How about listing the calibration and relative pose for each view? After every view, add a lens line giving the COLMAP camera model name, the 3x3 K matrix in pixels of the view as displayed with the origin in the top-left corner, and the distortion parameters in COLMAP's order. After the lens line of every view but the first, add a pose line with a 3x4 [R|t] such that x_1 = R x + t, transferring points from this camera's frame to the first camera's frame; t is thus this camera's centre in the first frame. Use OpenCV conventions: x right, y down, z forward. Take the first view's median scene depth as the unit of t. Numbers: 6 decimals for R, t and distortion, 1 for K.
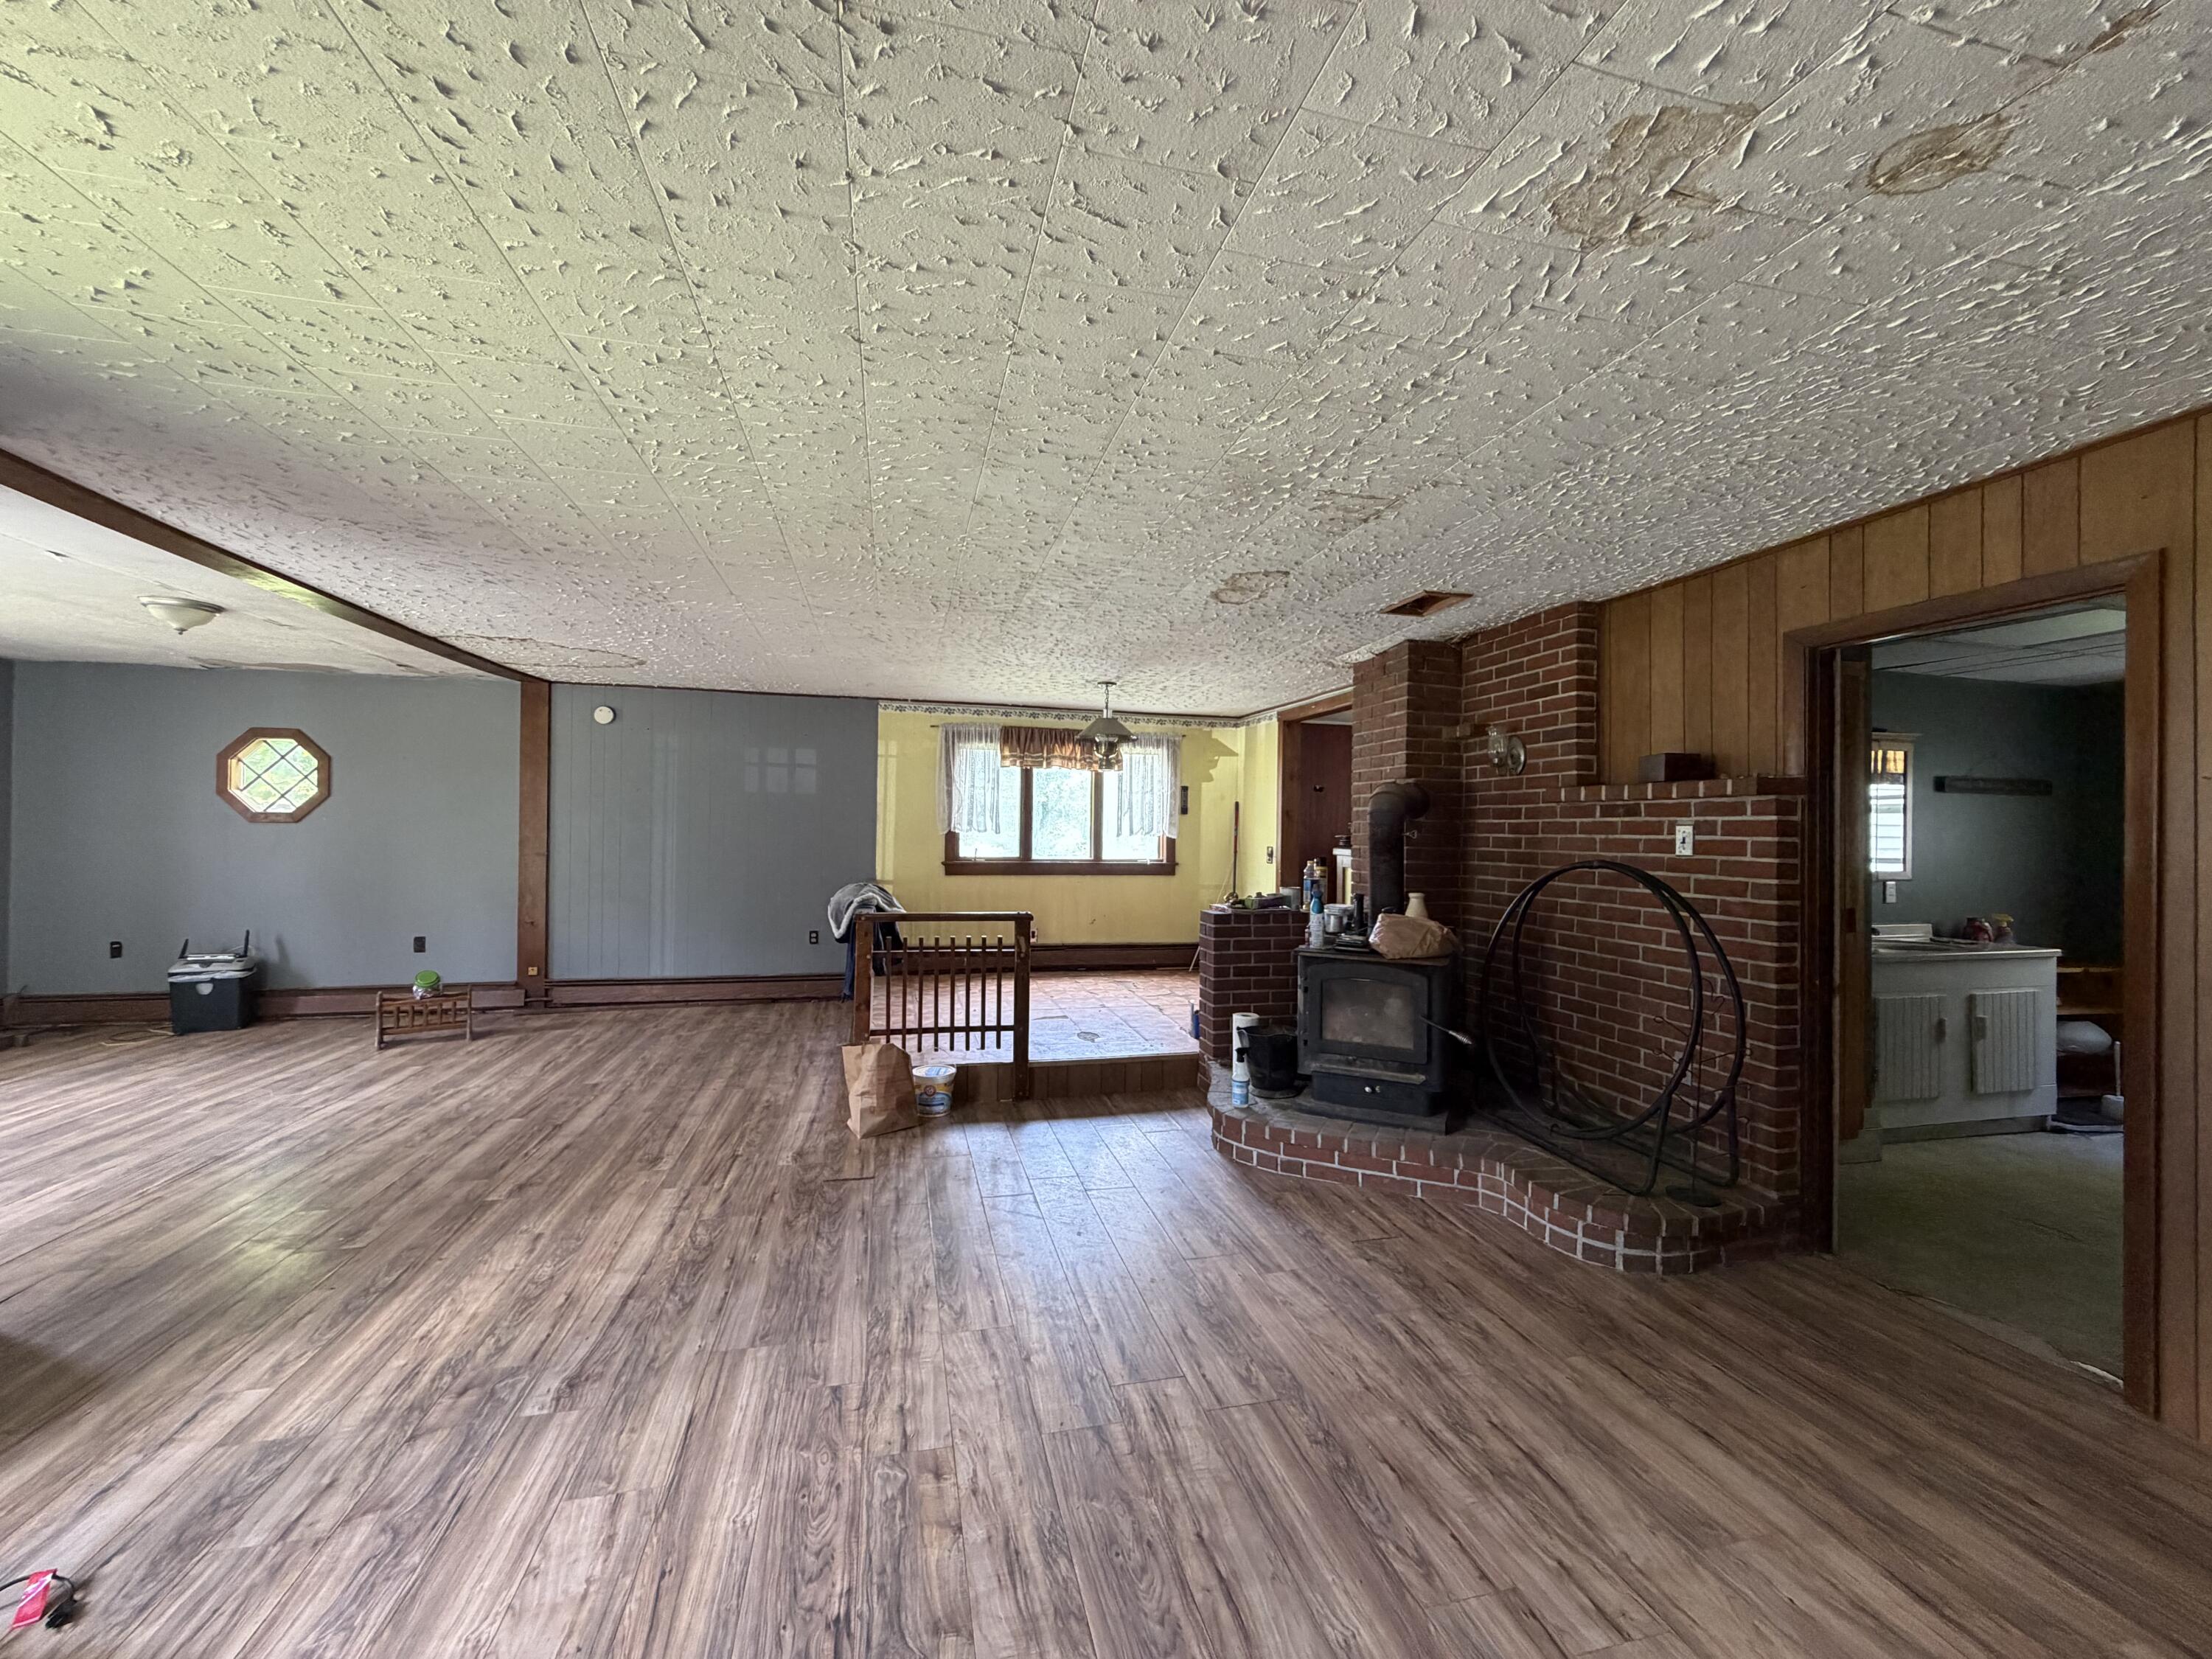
lens RADIAL K [[885.7, 0, 1103.7], [0, 885.7, 820.6], [0, 0, 1]] dist [-0.000196, 0.000248]
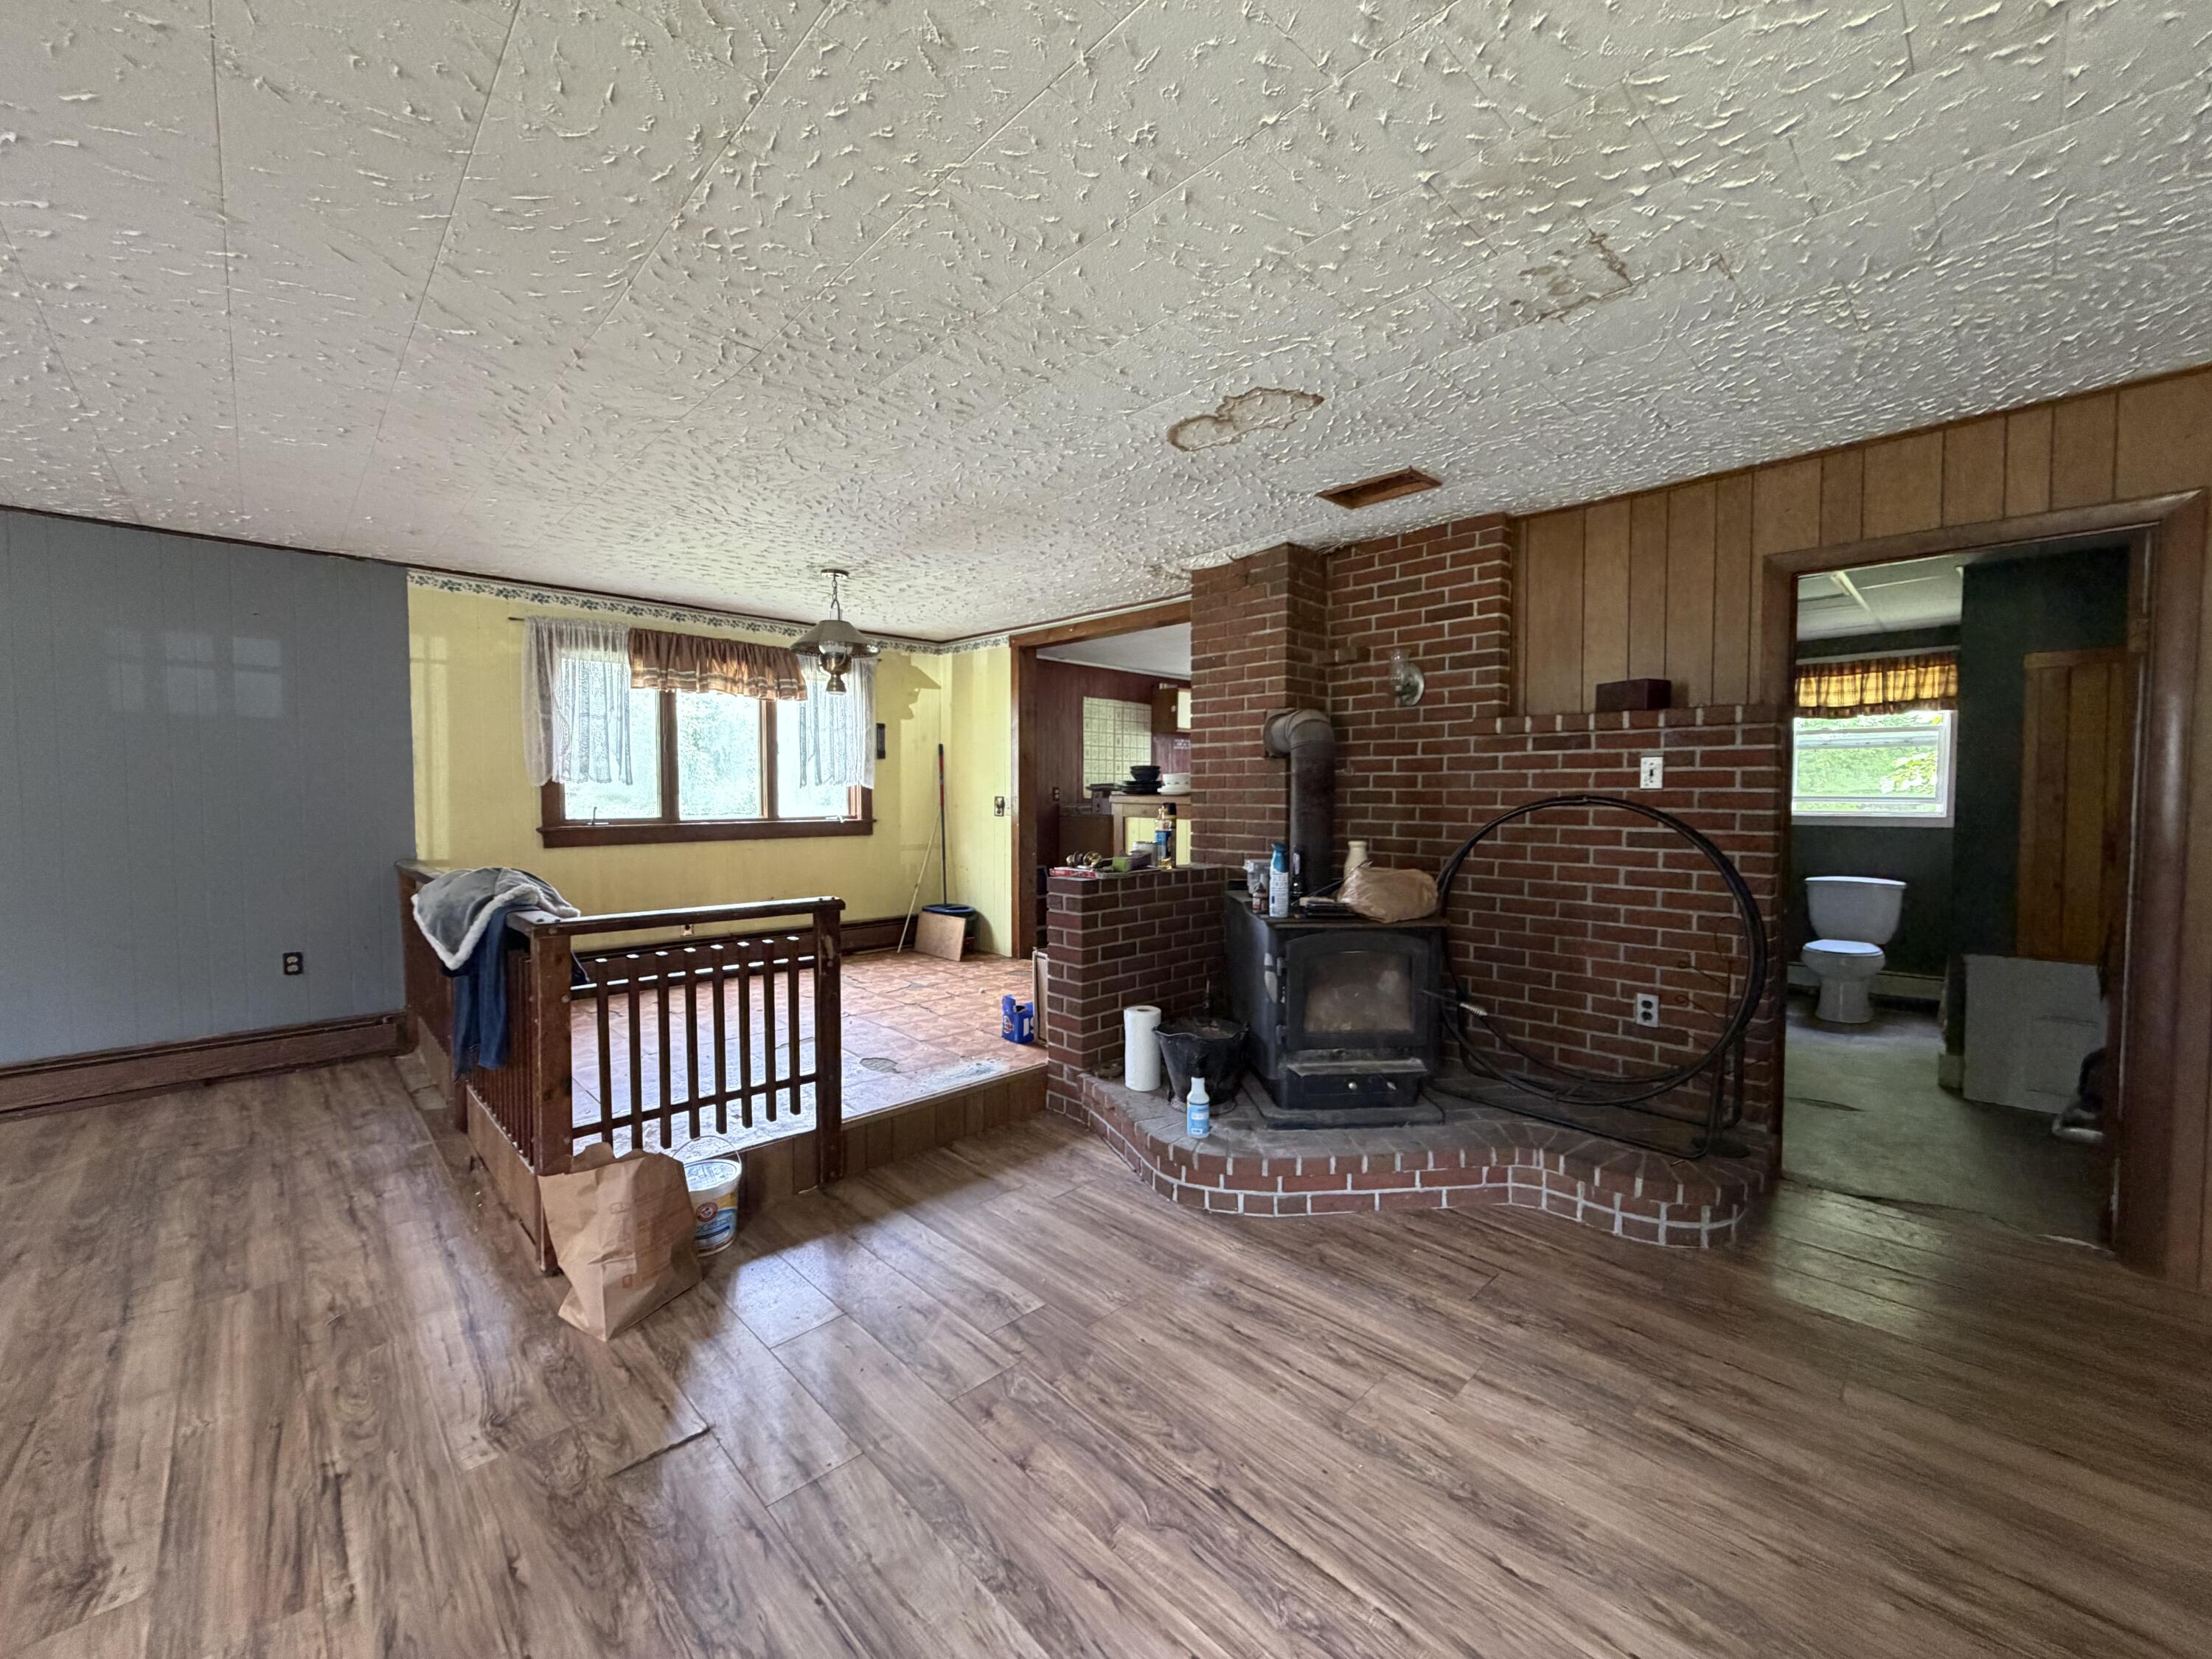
lens RADIAL K [[885.7, 0, 1105.0], [0, 885.7, 823.6], [0, 0, 1]] dist [-0.000196, 0.000248]
pose [[0.863011, -0.031885, 0.504178, -0.296969], [0.005528, 0.998543, 0.053686, 0.020554], [-0.505155, -0.043545, 0.861929, 0.430514]]
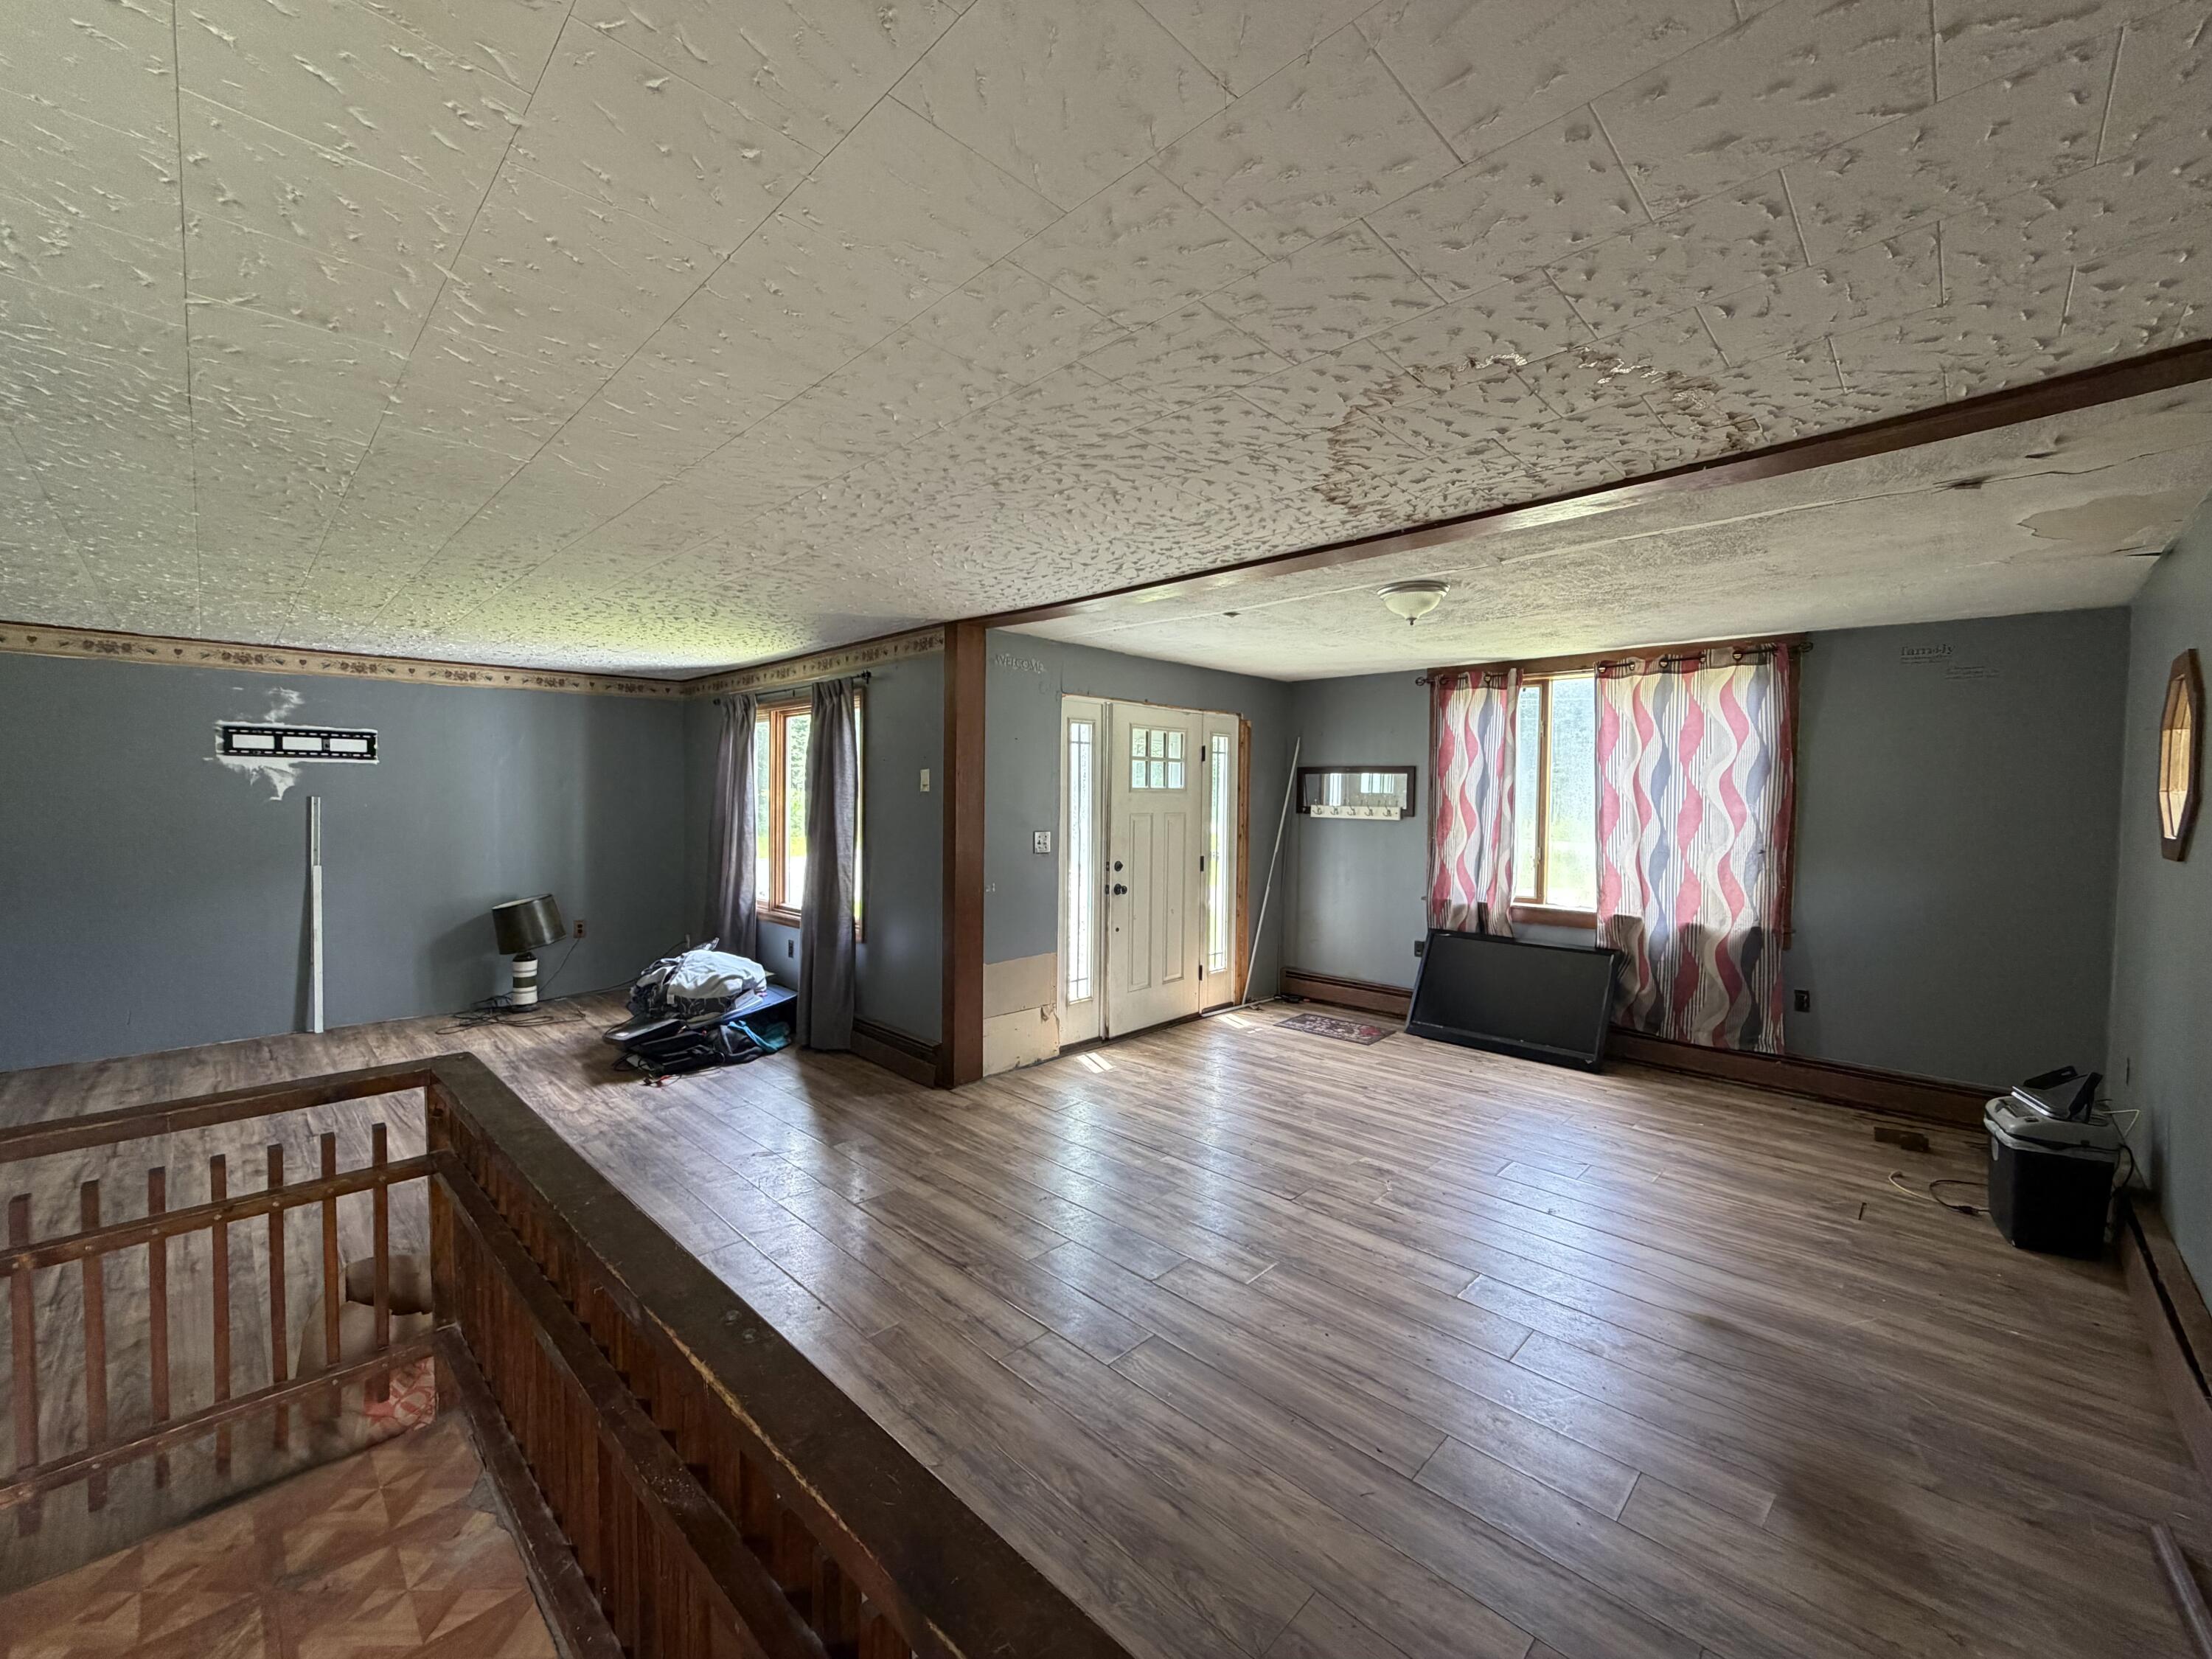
lens RADIAL K [[885.7, 0, 1093.7], [0, 885.7, 826.0], [0, 0, 1]] dist [-0.000196, 0.000248]
pose [[-0.847300, 0.000748, -0.531115, -0.360274], [-0.015427, 0.999542, 0.026019, -0.037280], [0.530891, 0.030240, -0.846900, 1.833666]]
